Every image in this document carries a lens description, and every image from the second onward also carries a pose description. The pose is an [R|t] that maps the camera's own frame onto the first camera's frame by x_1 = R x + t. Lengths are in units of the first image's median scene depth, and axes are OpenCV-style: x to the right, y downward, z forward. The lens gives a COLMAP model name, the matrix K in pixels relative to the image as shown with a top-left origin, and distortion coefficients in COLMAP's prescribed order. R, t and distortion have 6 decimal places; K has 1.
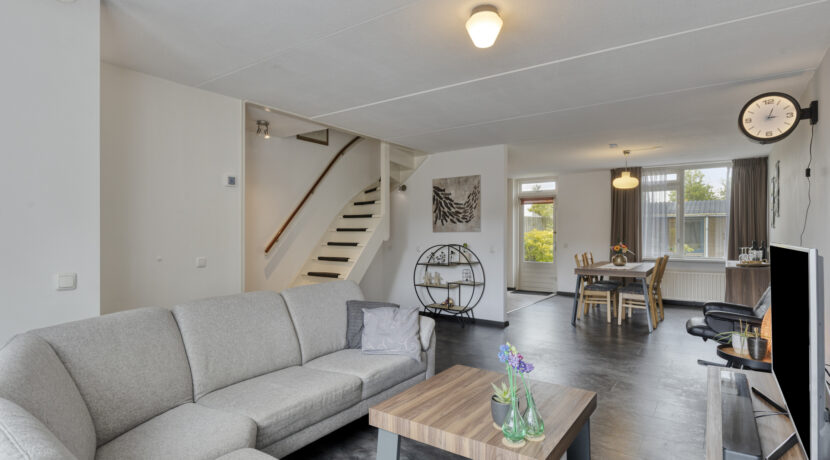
lens RADIAL K [[443.0, 0, 410.5], [0, 443.0, 238.3], [0, 0, 1]] dist [0.005972, 0.000497]
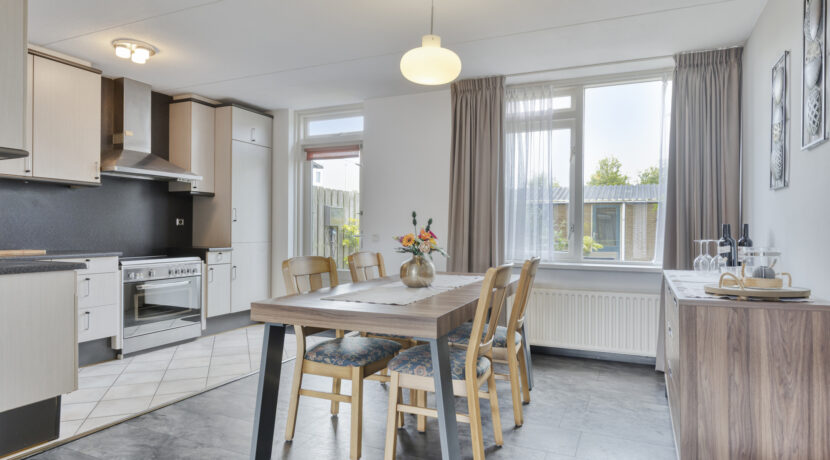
lens RADIAL K [[483.8, 0, 412.6], [0, 483.8, 227.9], [0, 0, 1]] dist [0.020587, -0.000662]
pose [[0.984033, 0.011610, 0.177607, 0.319304], [-0.009351, 0.999864, -0.013553, 0.014293], [-0.177741, 0.011675, 0.984008, 0.478120]]
